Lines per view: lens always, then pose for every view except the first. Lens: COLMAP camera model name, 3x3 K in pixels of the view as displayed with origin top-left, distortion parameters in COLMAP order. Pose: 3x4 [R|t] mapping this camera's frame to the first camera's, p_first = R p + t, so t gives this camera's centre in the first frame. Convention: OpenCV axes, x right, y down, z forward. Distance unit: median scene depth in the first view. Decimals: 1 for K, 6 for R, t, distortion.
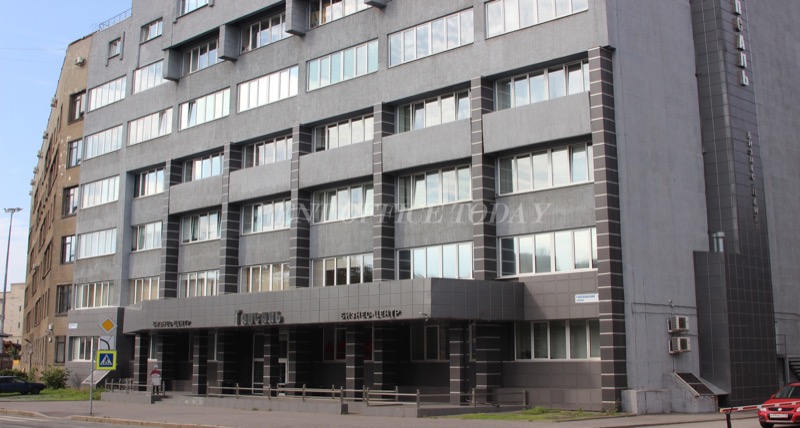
lens RADIAL K [[990.9, 0, 400.0], [0, 990.9, 214.0], [0, 0, 1]] dist [-0.194661, 0.007899]
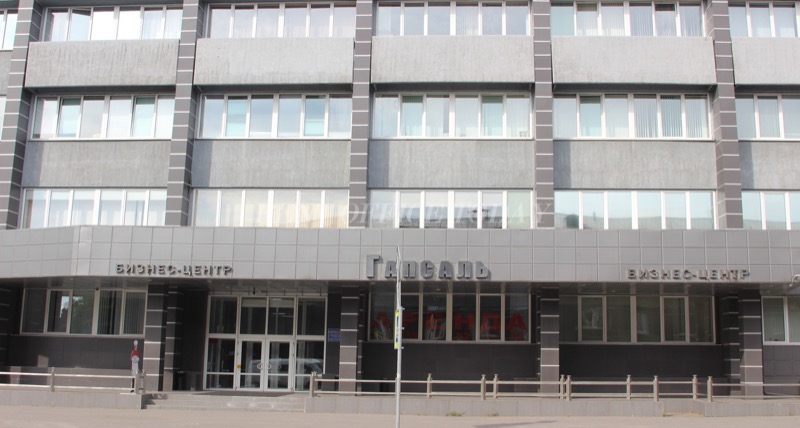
lens RADIAL K [[943.4, 0, 400.0], [0, 943.4, 214.0], [0, 0, 1]] dist [-0.083692, 0.032843]
pose [[0.759606, 0.098217, 0.642924, -0.314647], [-0.112804, 0.993445, -0.018488, 0.046807], [-0.640526, -0.058481, 0.765706, 0.307255]]
